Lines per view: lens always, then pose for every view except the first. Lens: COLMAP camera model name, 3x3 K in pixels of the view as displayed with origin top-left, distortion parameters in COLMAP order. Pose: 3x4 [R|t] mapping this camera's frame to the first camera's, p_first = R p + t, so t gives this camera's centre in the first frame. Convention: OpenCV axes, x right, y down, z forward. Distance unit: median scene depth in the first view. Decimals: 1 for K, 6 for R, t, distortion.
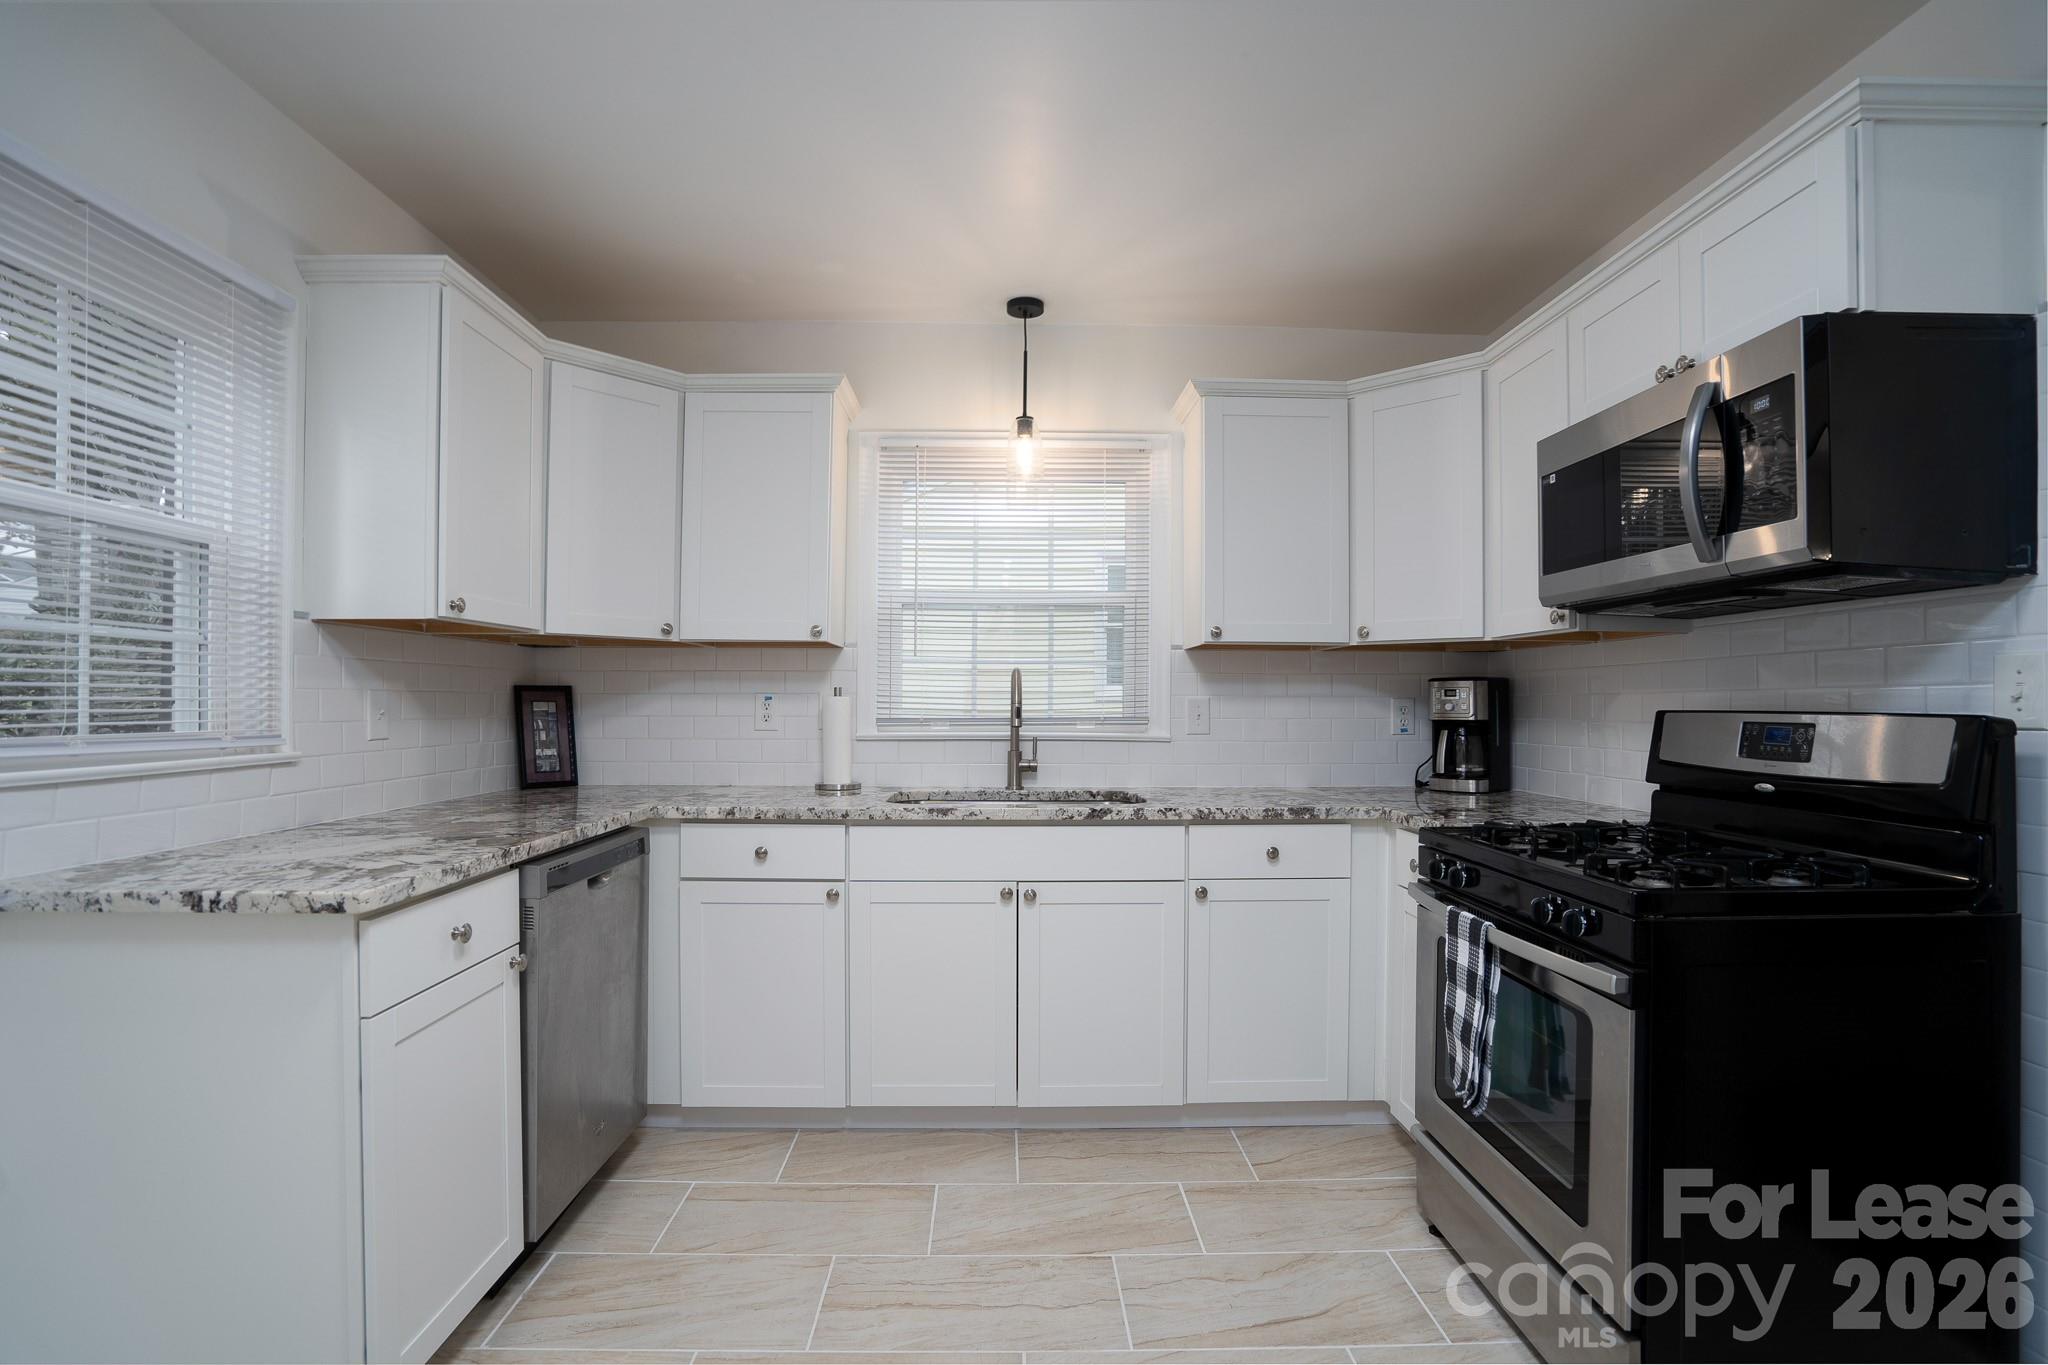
lens RADIAL K [[952.9, 0, 1000.8], [0, 952.9, 699.3], [0, 0, 1]] dist [-0.064963, 0.028209]
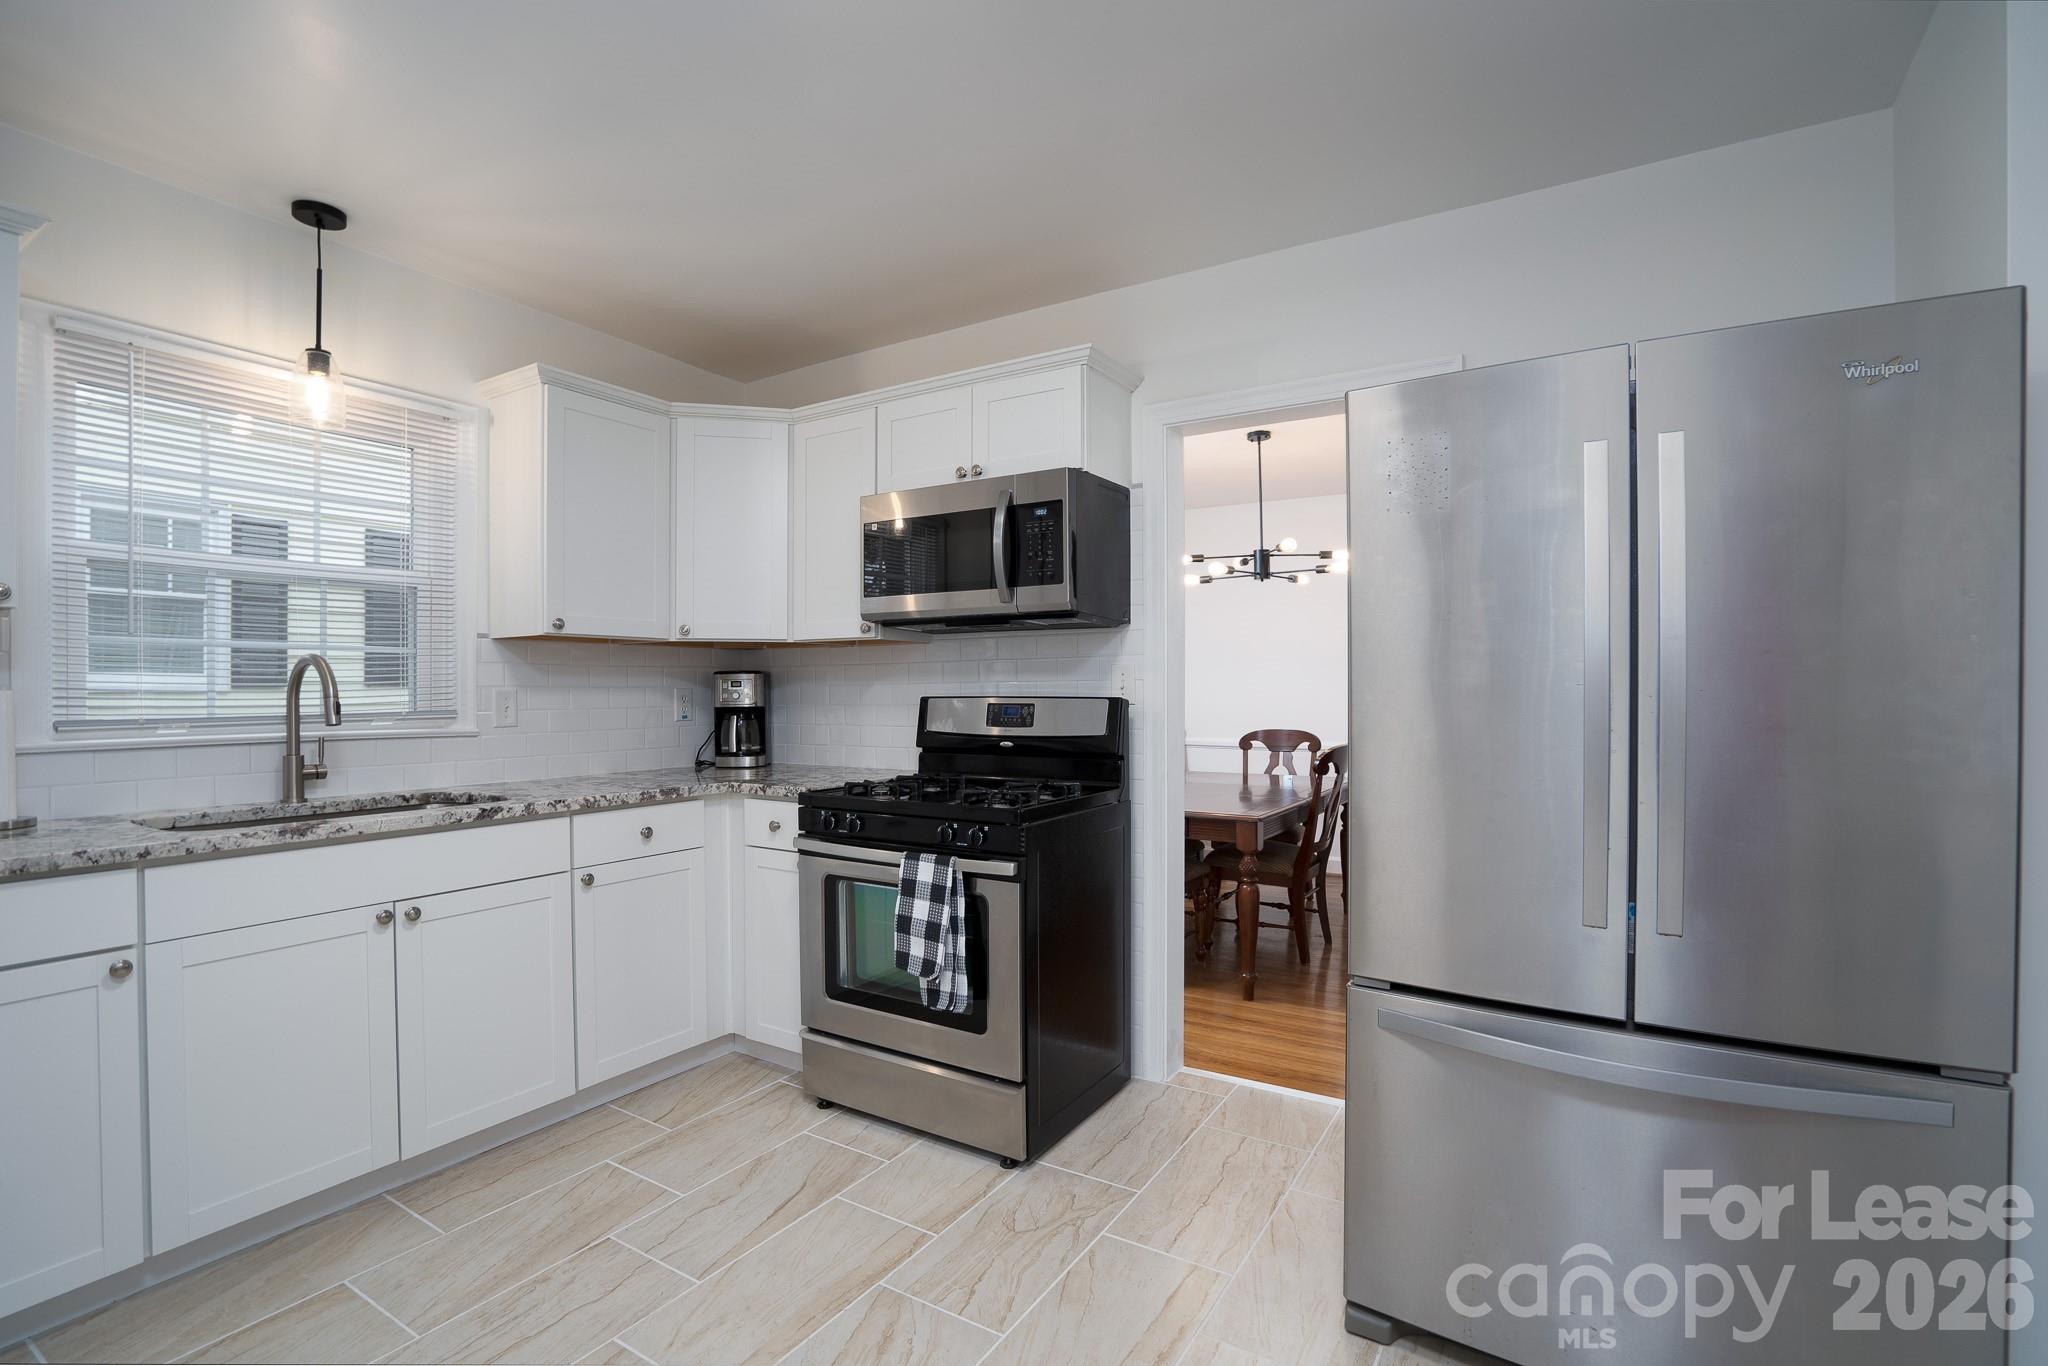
lens RADIAL K [[954.1, 0, 1019.7], [0, 954.1, 698.7], [0, 0, 1]] dist [-0.049369, 0.027061]
pose [[0.549328, -0.013175, 0.835503, -0.383649], [0.003600, 0.999904, 0.013401, -0.003639], [-0.835599, -0.004354, 0.549322, 0.050921]]
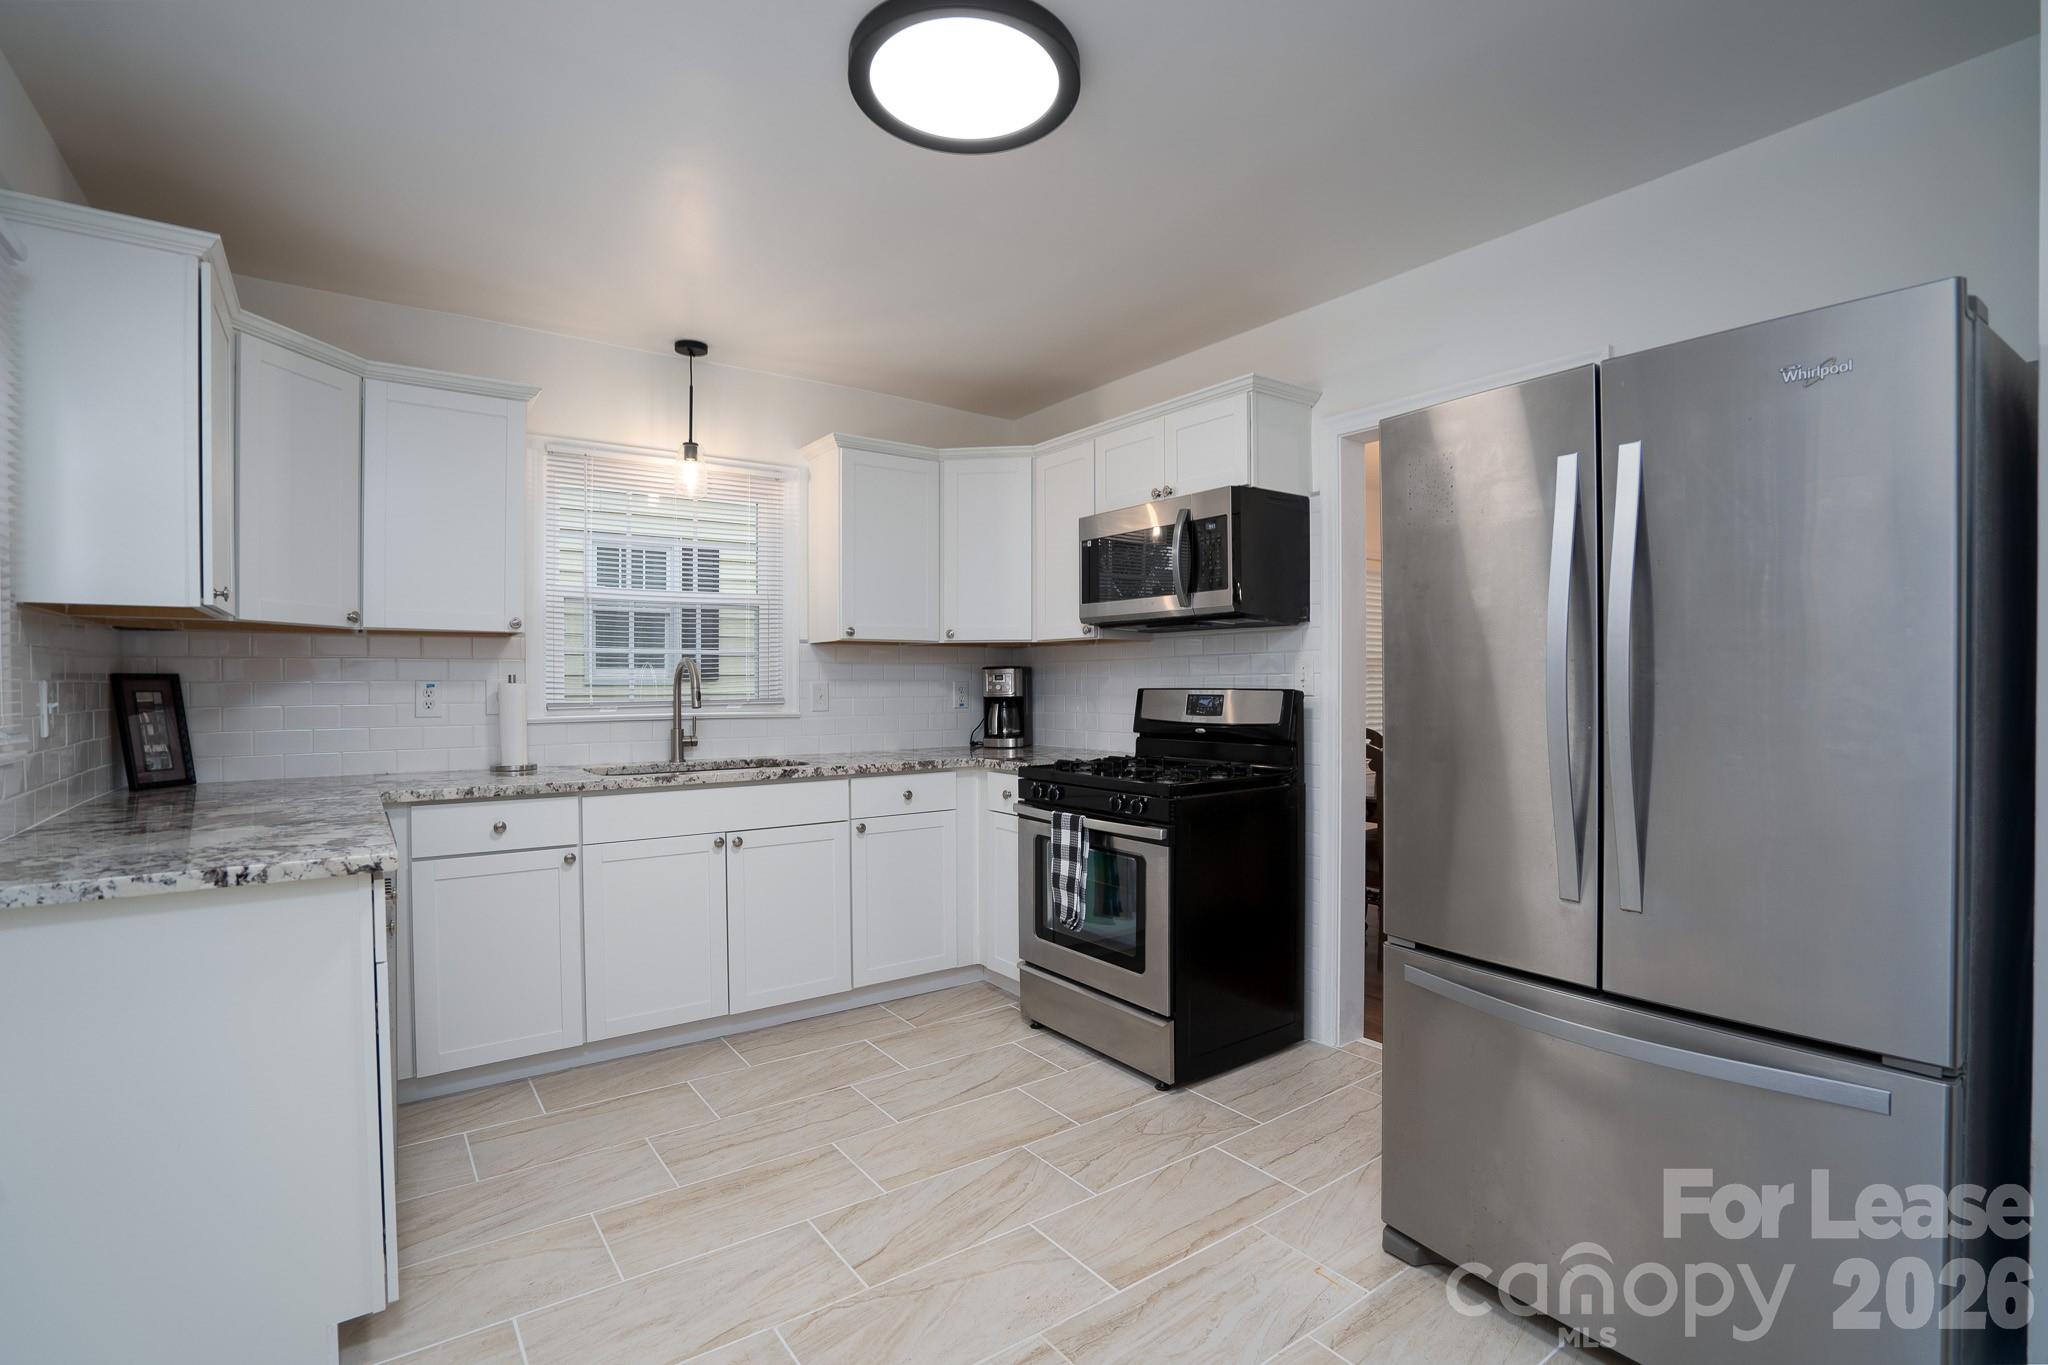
lens RADIAL K [[954.1, 0, 1019.7], [0, 954.1, 698.2], [0, 0, 1]] dist [-0.049369, 0.027061]
pose [[0.821432, -0.016113, 0.570079, -0.370094], [0.005538, 0.999779, 0.020279, -0.005487], [-0.570280, -0.013501, 0.821339, -0.230453]]
